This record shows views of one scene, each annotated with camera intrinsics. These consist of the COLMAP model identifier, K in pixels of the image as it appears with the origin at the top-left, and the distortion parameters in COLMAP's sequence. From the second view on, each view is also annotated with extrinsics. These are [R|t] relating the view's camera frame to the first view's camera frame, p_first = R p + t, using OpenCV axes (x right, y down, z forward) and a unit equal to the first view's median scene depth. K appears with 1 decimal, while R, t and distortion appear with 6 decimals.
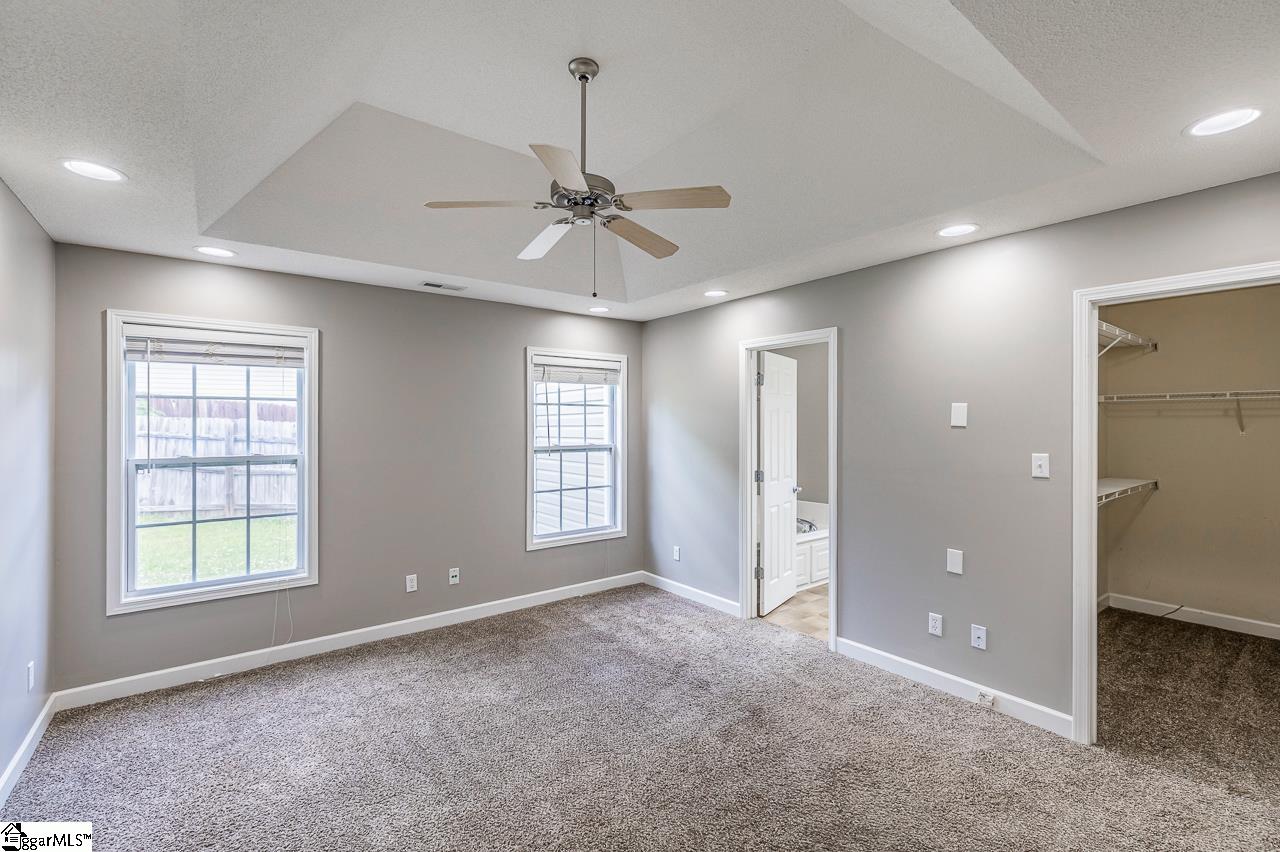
lens RADIAL K [[526.3, 0, 636.4], [0, 526.3, 423.5], [0, 0, 1]] dist [-0.000991, -0.000009]
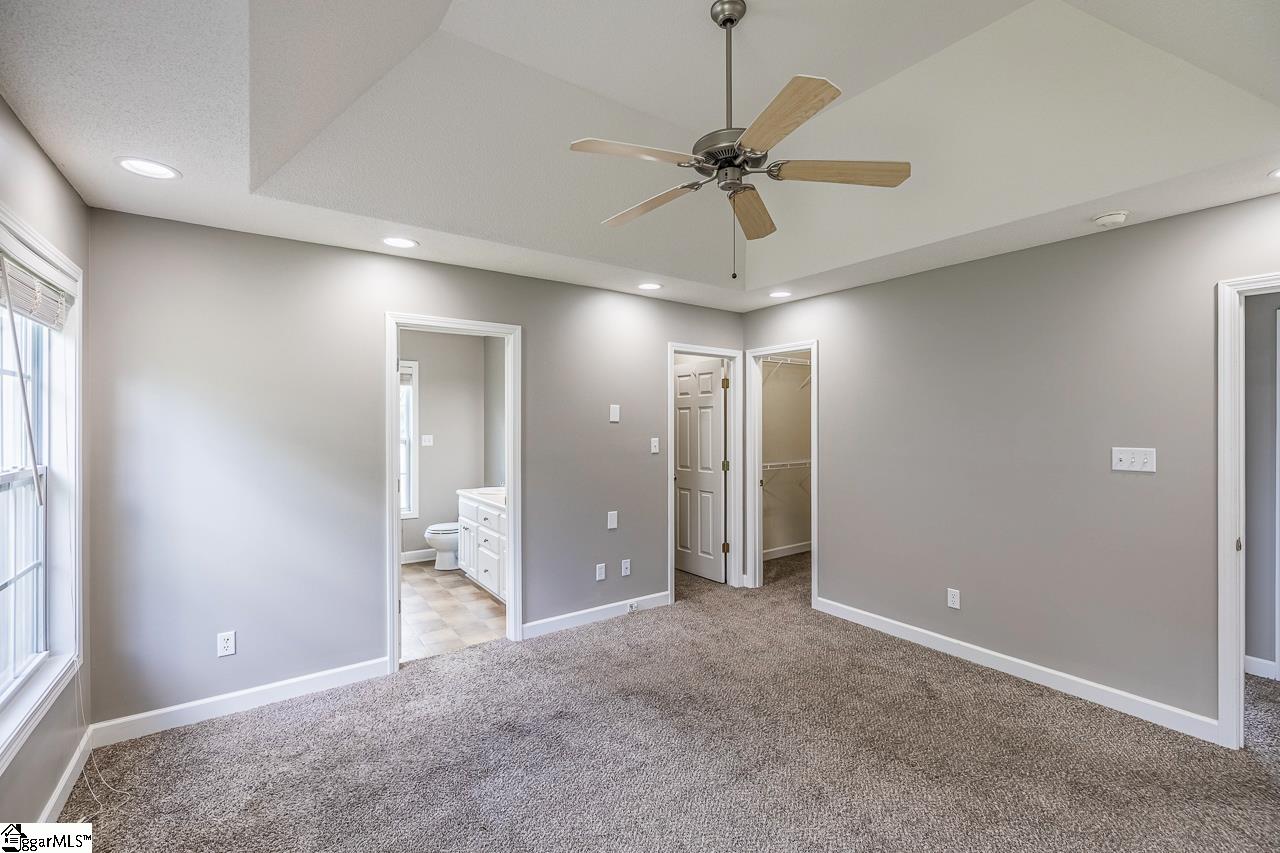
lens RADIAL K [[526.3, 0, 636.4], [0, 526.3, 424.0], [0, 0, 1]] dist [-0.000991, -0.000009]
pose [[0.073329, -0.005021, 0.997295, -0.754233], [-0.002420, 0.999983, 0.005212, 0.004018], [-0.997305, -0.002796, 0.073315, 0.835470]]
